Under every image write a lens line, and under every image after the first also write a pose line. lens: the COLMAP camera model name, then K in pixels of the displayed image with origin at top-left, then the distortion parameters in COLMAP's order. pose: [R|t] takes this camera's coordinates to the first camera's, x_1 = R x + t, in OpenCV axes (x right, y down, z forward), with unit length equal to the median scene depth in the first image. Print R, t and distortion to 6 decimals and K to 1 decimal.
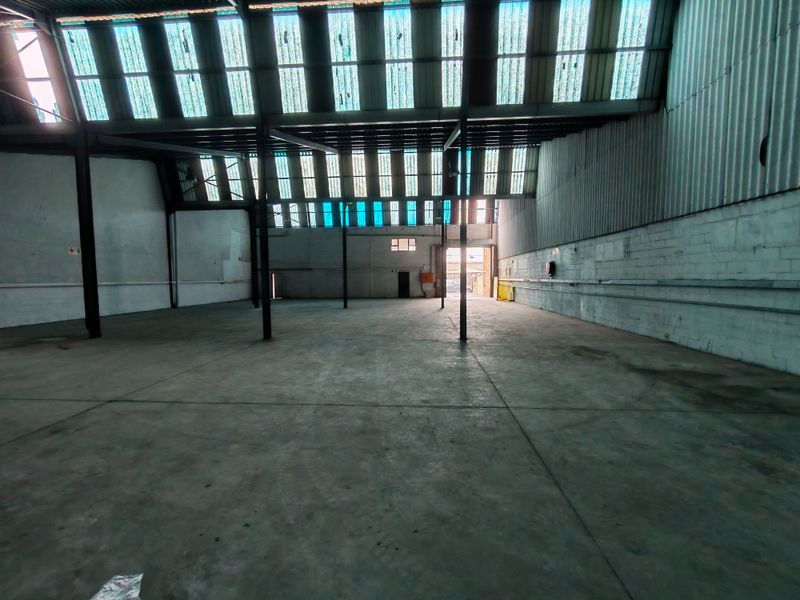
lens RADIAL K [[369.8, 0, 400.0], [0, 369.8, 300.0], [0, 0, 1]] dist [-0.000090, 0.000003]
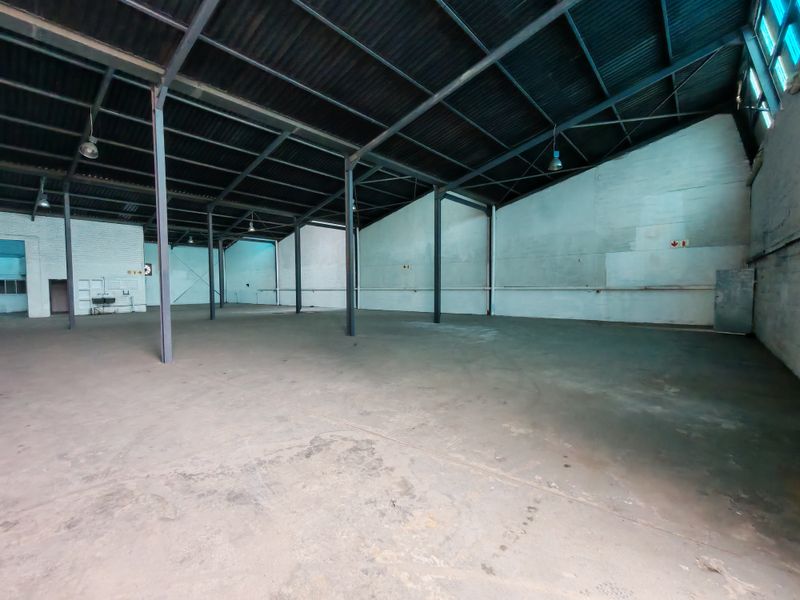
lens RADIAL K [[369.8, 0, 400.0], [0, 369.8, 300.0], [0, 0, 1]] dist [-0.000090, 0.000003]
pose [[-0.575097, 0.046919, -0.816738, 0.298121], [-0.031358, 0.996356, 0.079318, -0.094035], [0.817484, 0.071227, -0.571531, 1.485483]]
